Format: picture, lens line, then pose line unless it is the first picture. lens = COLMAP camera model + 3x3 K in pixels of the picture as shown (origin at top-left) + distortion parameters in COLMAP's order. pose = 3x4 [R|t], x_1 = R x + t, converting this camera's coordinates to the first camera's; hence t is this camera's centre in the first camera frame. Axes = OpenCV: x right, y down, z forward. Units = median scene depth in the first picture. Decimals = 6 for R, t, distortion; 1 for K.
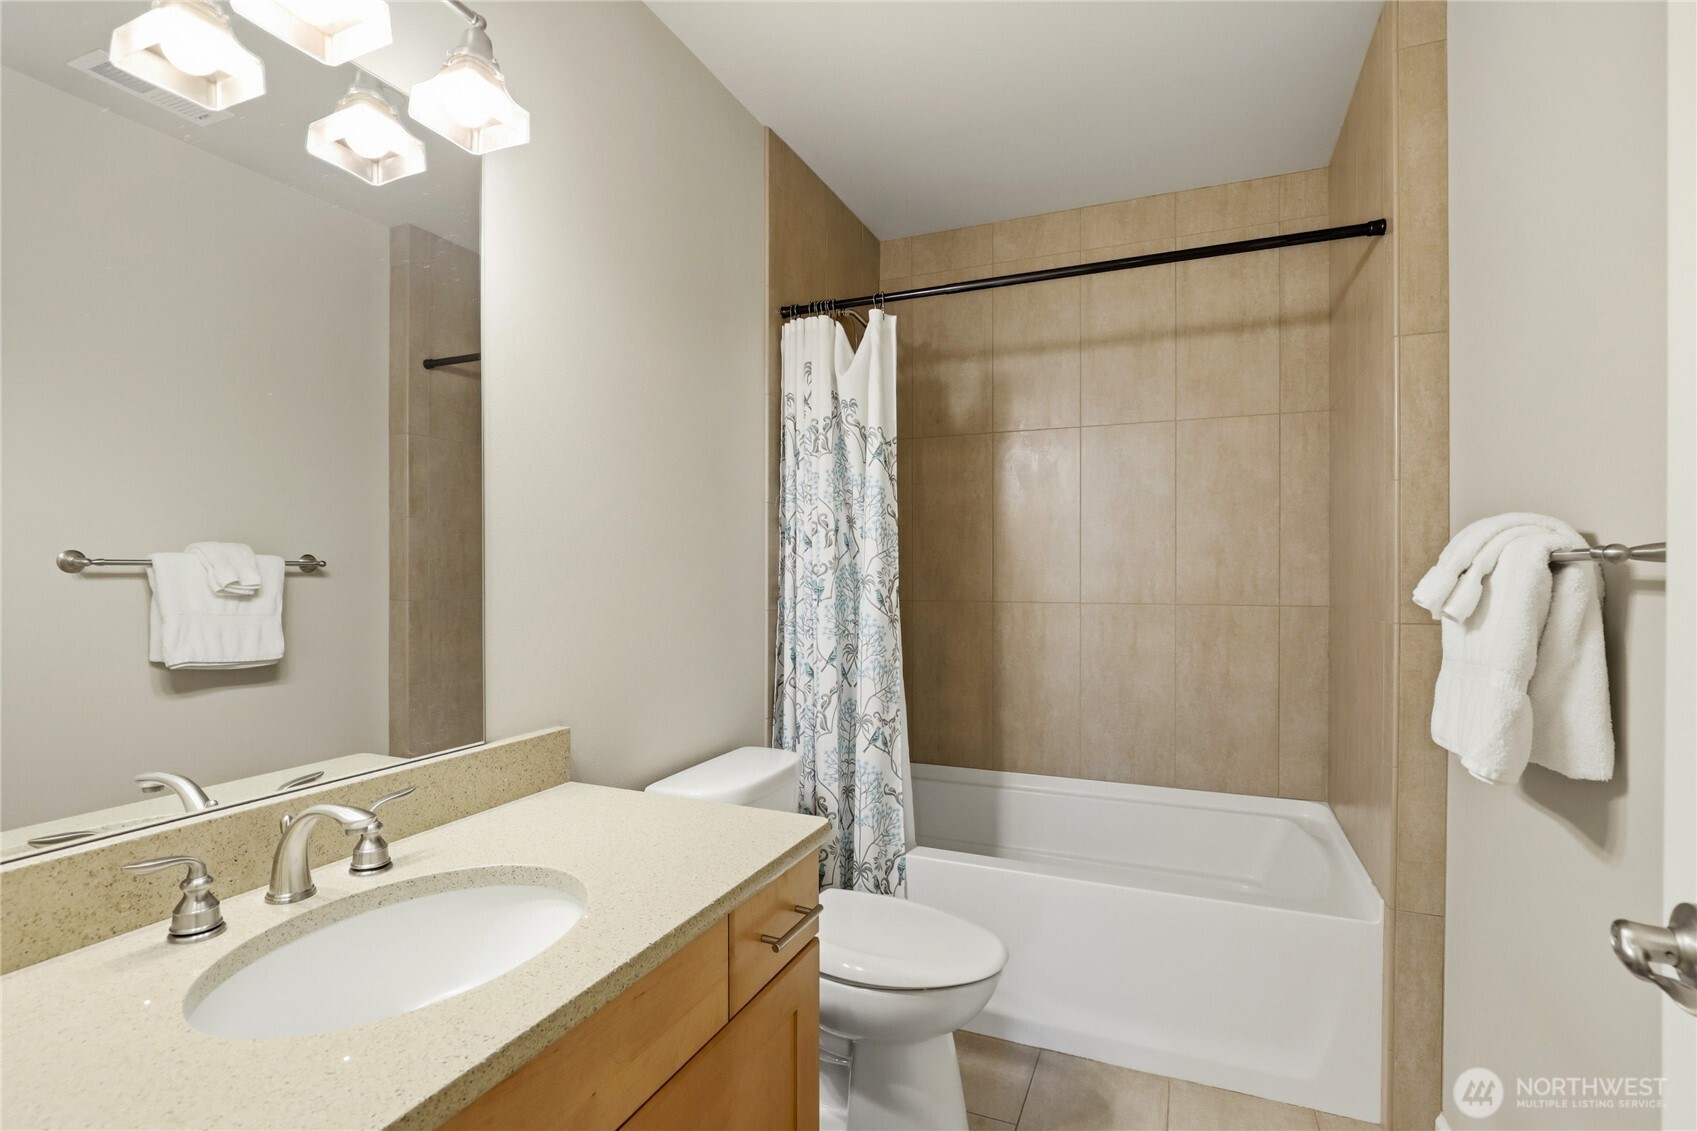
lens RADIAL K [[795.3, 0, 850.7], [0, 795.3, 568.9], [0, 0, 1]] dist [-0.012350, 0.002436]
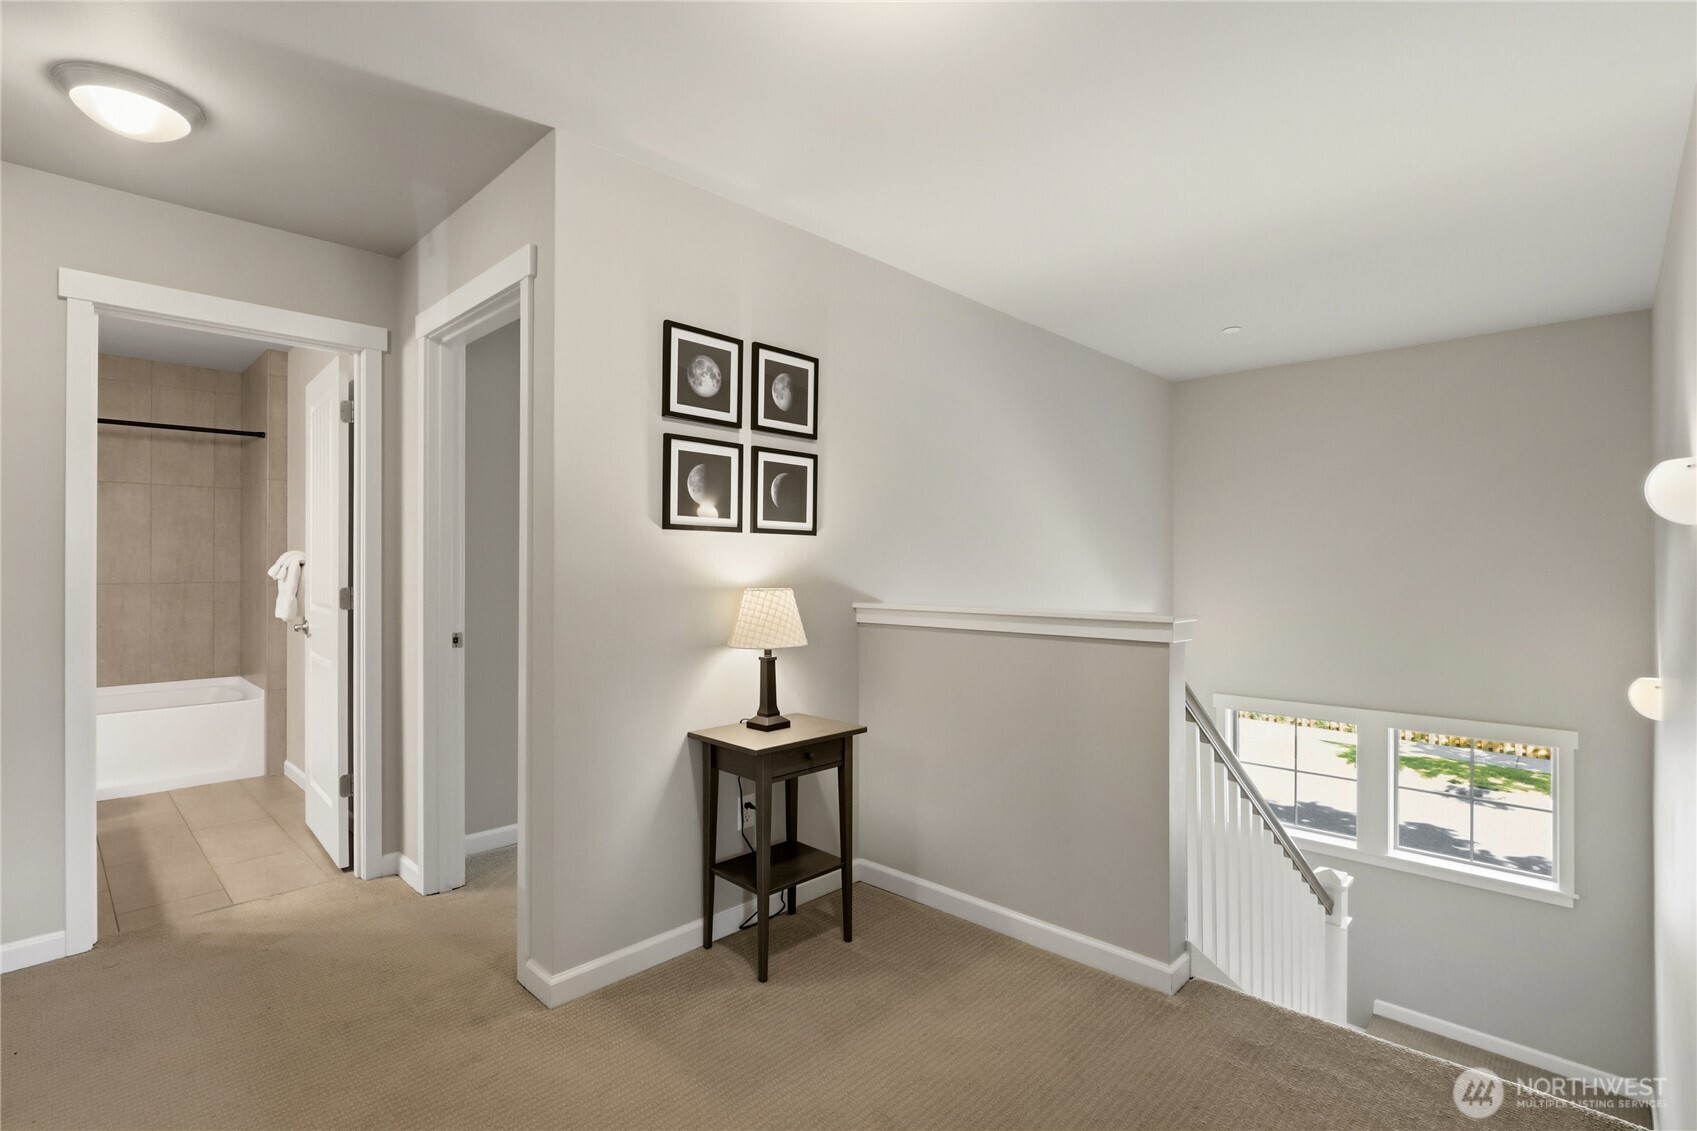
lens RADIAL K [[795.3, 0, 852.0], [0, 795.3, 562.3], [0, 0, 1]] dist [-0.012350, 0.002436]
pose [[0.354130, -0.002683, 0.935192, -1.099216], [-0.001727, 0.999992, 0.003523, -0.020573], [-0.935195, -0.002863, 0.354123, -1.773184]]
